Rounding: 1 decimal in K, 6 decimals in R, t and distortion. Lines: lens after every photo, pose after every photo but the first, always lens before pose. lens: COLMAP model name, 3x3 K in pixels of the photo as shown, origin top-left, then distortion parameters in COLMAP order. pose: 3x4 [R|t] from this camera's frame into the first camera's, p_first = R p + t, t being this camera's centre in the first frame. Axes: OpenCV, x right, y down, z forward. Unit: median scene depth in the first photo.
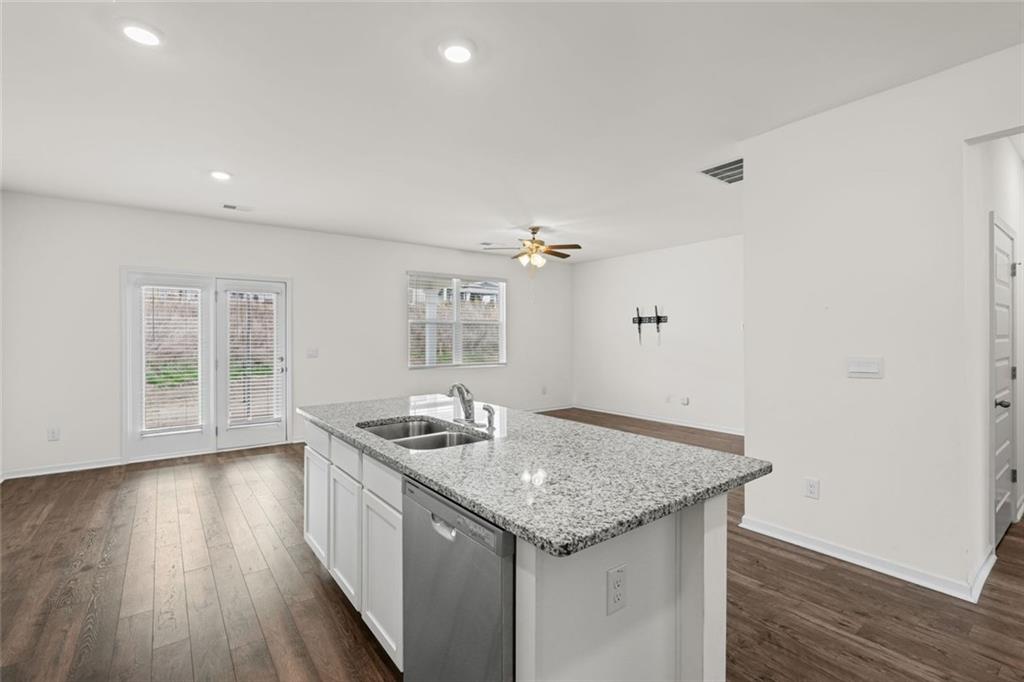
lens RADIAL K [[466.4, 0, 503.4], [0, 466.4, 344.9], [0, 0, 1]] dist [0.000546, 0.000488]
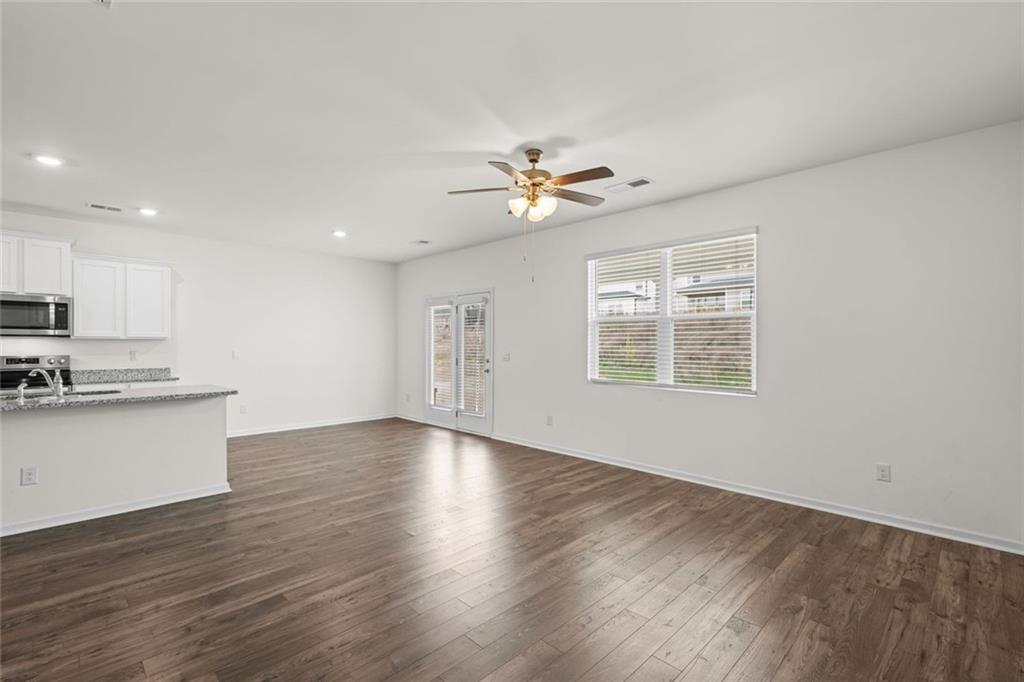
lens RADIAL K [[466.4, 0, 503.4], [0, 466.4, 344.9], [0, 0, 1]] dist [0.000546, 0.000488]
pose [[0.135045, 0.007179, -0.990813, 0.626525], [-0.017016, 0.999843, 0.004925, -0.013087], [0.990693, 0.016195, 0.135146, 0.878496]]
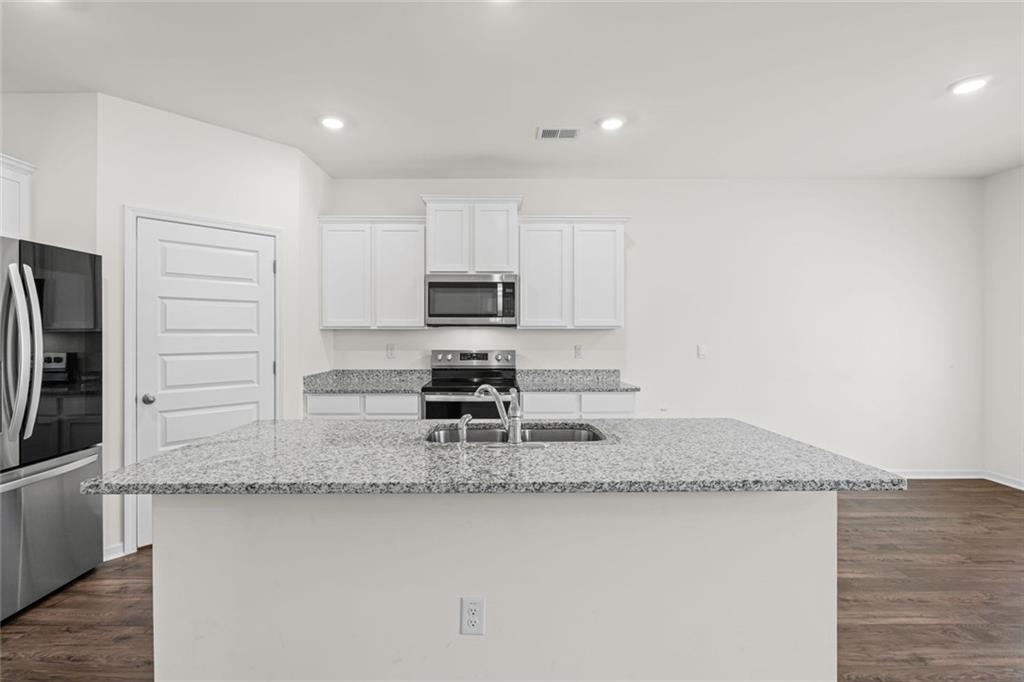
lens RADIAL K [[466.4, 0, 503.4], [0, 466.4, 344.9], [0, 0, 1]] dist [0.000546, 0.000488]
pose [[-0.576642, 0.020975, -0.816728, 0.208672], [-0.010877, 0.999385, 0.033345, -0.005975], [0.816924, 0.028112, -0.576059, 0.563117]]
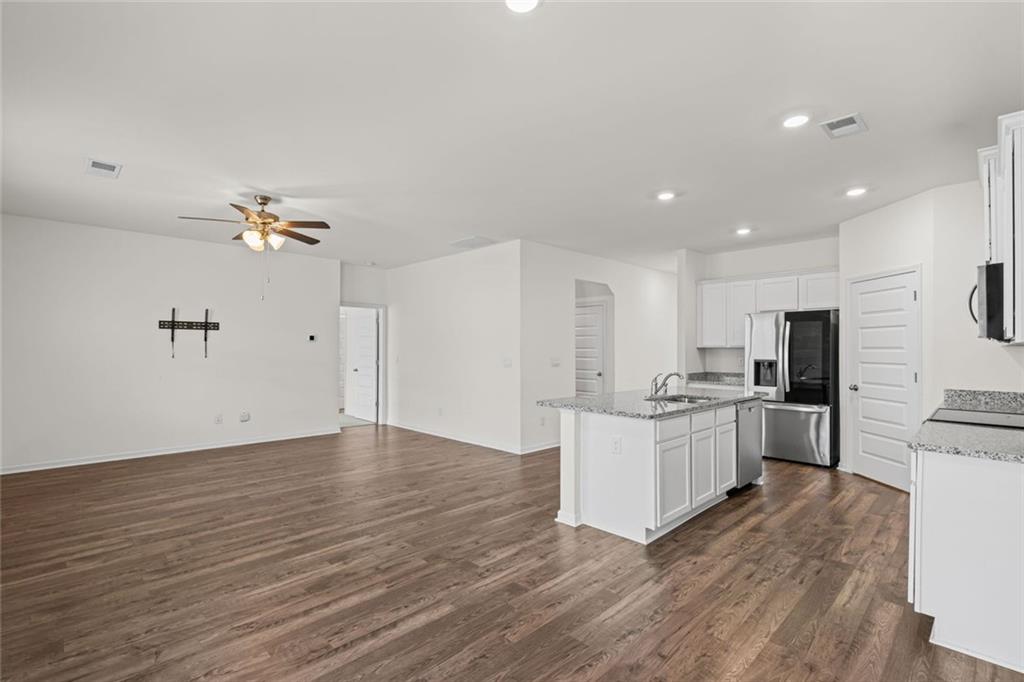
lens RADIAL K [[466.4, 0, 503.4], [0, 466.4, 344.9], [0, 0, 1]] dist [0.000546, 0.000488]
pose [[-0.133373, 0.010459, 0.991011, -0.694194], [0.013564, 0.999870, -0.008727, -0.007870], [-0.990973, 0.012278, -0.133498, 0.721729]]
